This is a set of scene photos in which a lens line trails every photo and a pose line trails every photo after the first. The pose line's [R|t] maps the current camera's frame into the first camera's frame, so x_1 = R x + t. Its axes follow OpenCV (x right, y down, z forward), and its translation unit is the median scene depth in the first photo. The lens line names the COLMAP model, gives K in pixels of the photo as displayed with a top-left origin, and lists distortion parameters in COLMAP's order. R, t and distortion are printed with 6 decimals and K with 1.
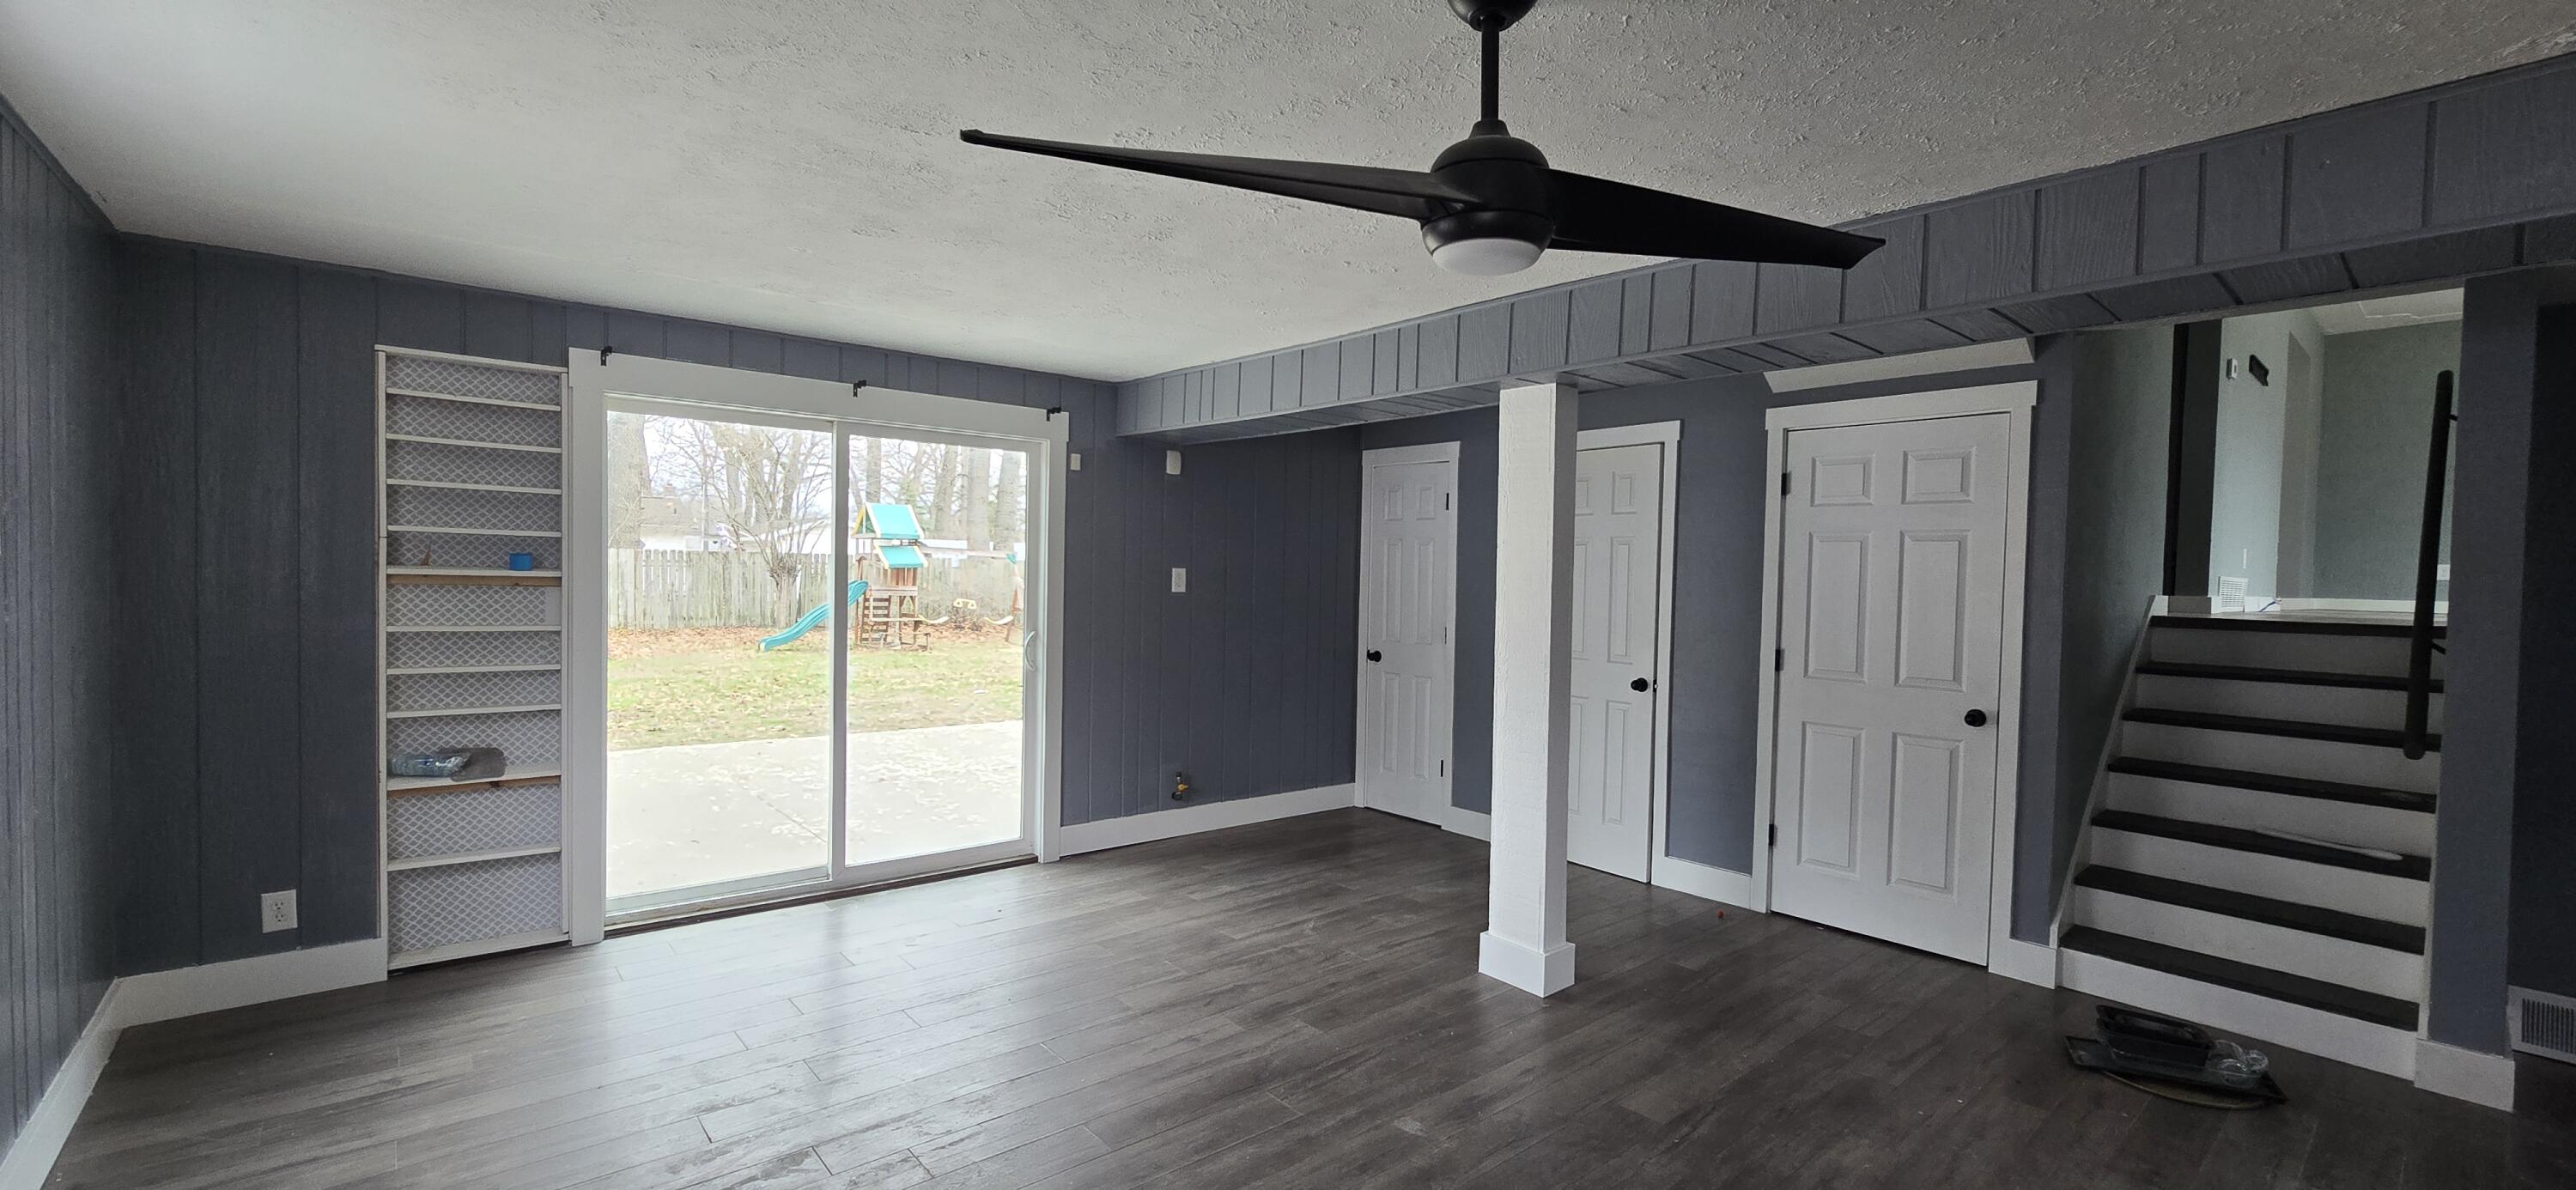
lens RADIAL K [[1058.8, 0, 1291.7], [0, 1058.8, 595.8], [0, 0, 1]] dist [-0.004308, 0.000439]
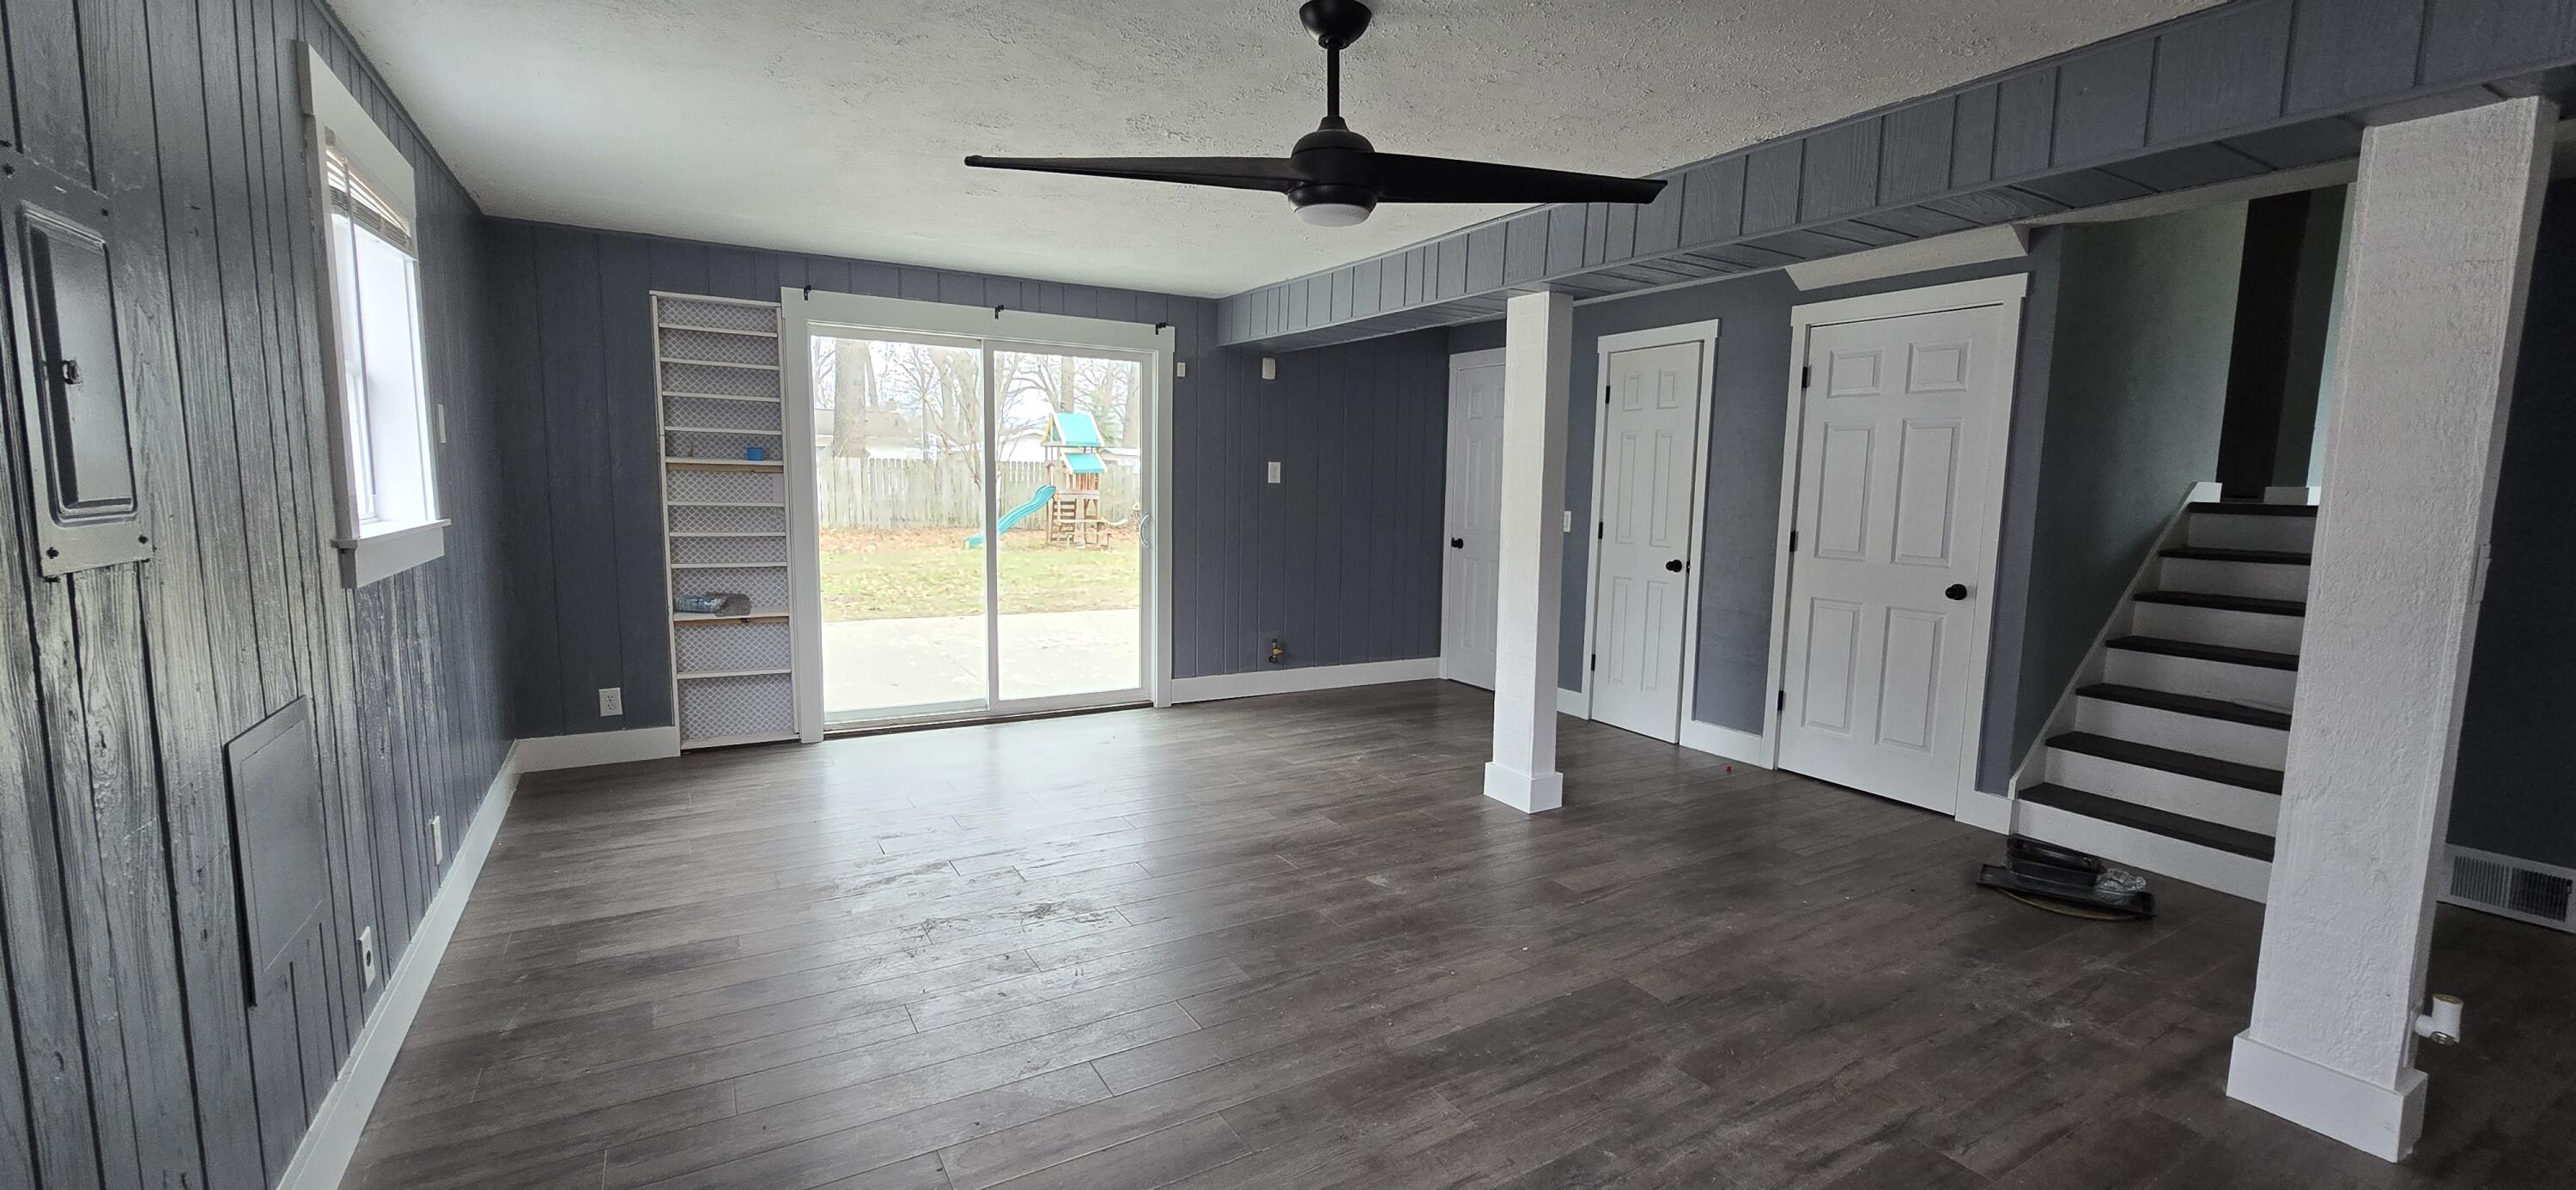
lens RADIAL K [[1058.8, 0, 1288.7], [0, 1058.8, 602.2], [0, 0, 1]] dist [-0.004308, 0.000439]
pose [[0.983907, 0.019472, -0.177616, 0.165260], [-0.003320, 0.995865, 0.090788, 0.029984], [0.178649, -0.088737, 0.979903, -0.192769]]
